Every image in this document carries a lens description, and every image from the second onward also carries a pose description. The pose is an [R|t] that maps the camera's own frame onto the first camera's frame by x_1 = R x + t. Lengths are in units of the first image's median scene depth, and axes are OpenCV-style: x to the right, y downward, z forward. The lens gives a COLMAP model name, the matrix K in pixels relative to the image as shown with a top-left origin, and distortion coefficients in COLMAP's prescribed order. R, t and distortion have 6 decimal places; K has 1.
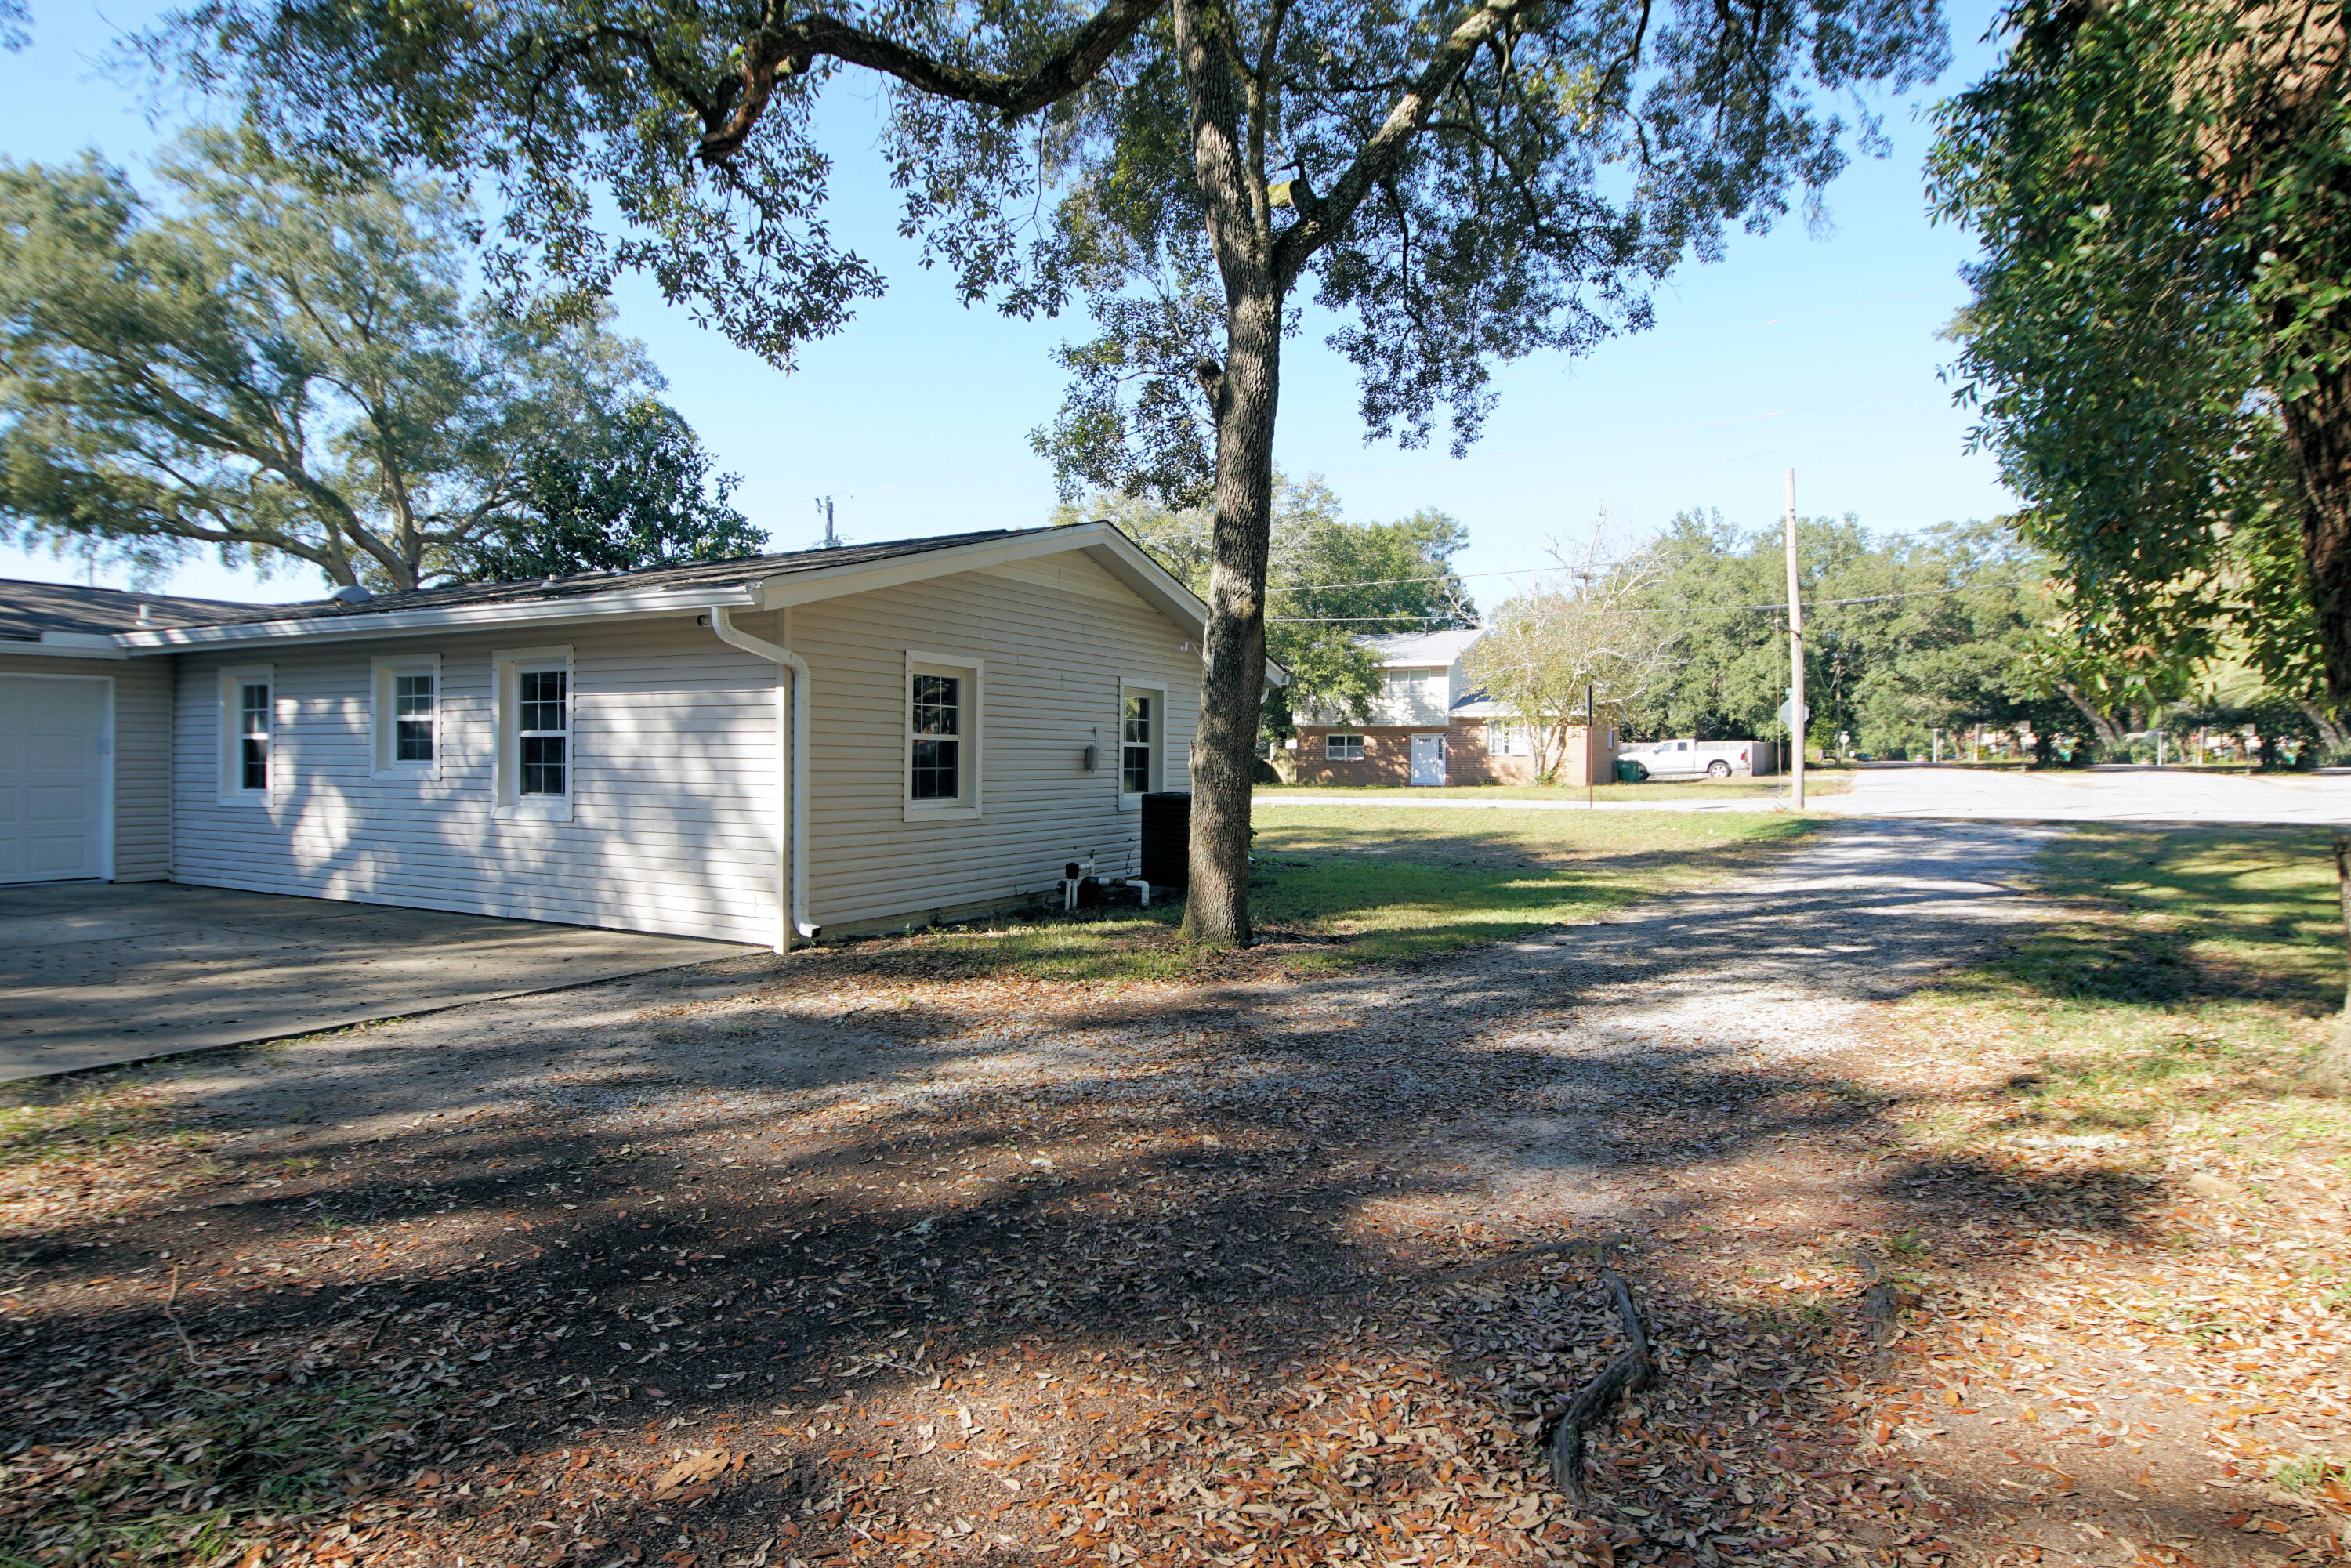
lens RADIAL K [[1261.4, 0, 1174.8], [0, 1261.4, 777.9], [0, 0, 1]] dist [0.028216, -0.028030]
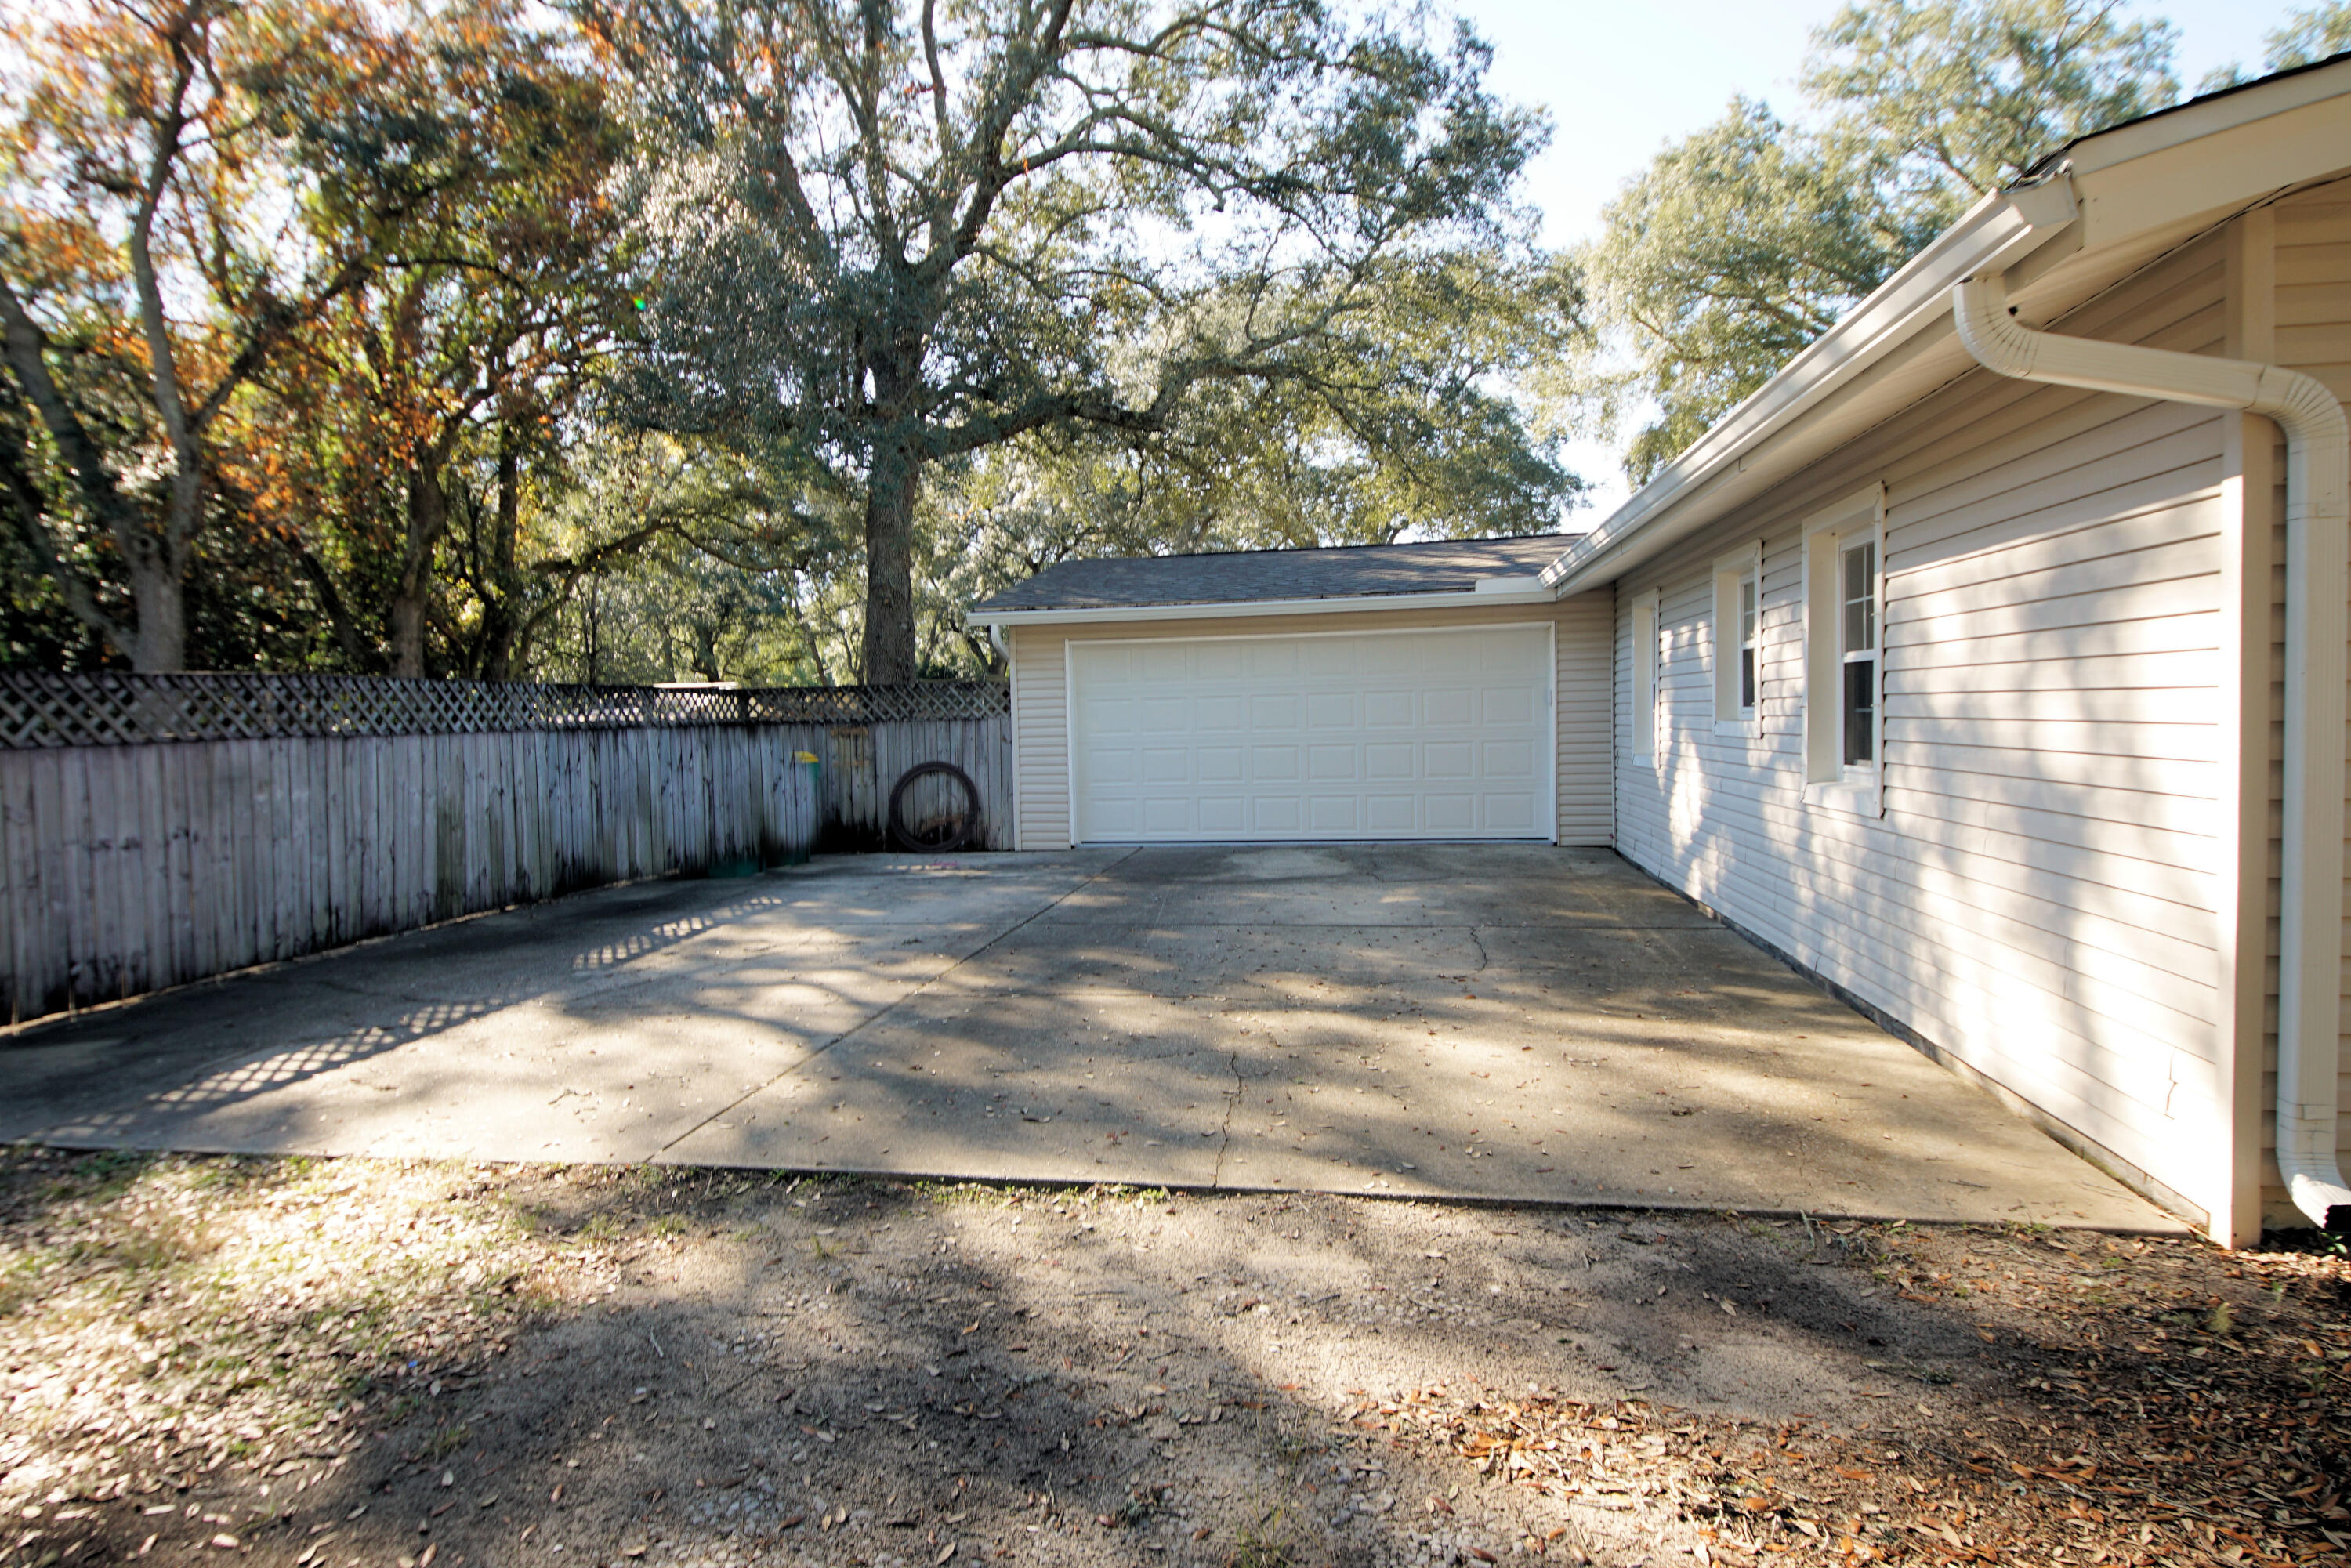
lens RADIAL K [[1261.4, 0, 1176.0], [0, 1261.4, 772.4], [0, 0, 1]] dist [0.028216, -0.028030]
pose [[0.315575, 0.031286, -0.948385, -0.066853], [0.007844, 0.999336, 0.035576, -0.005998], [0.948868, -0.018666, 0.315120, 0.564370]]
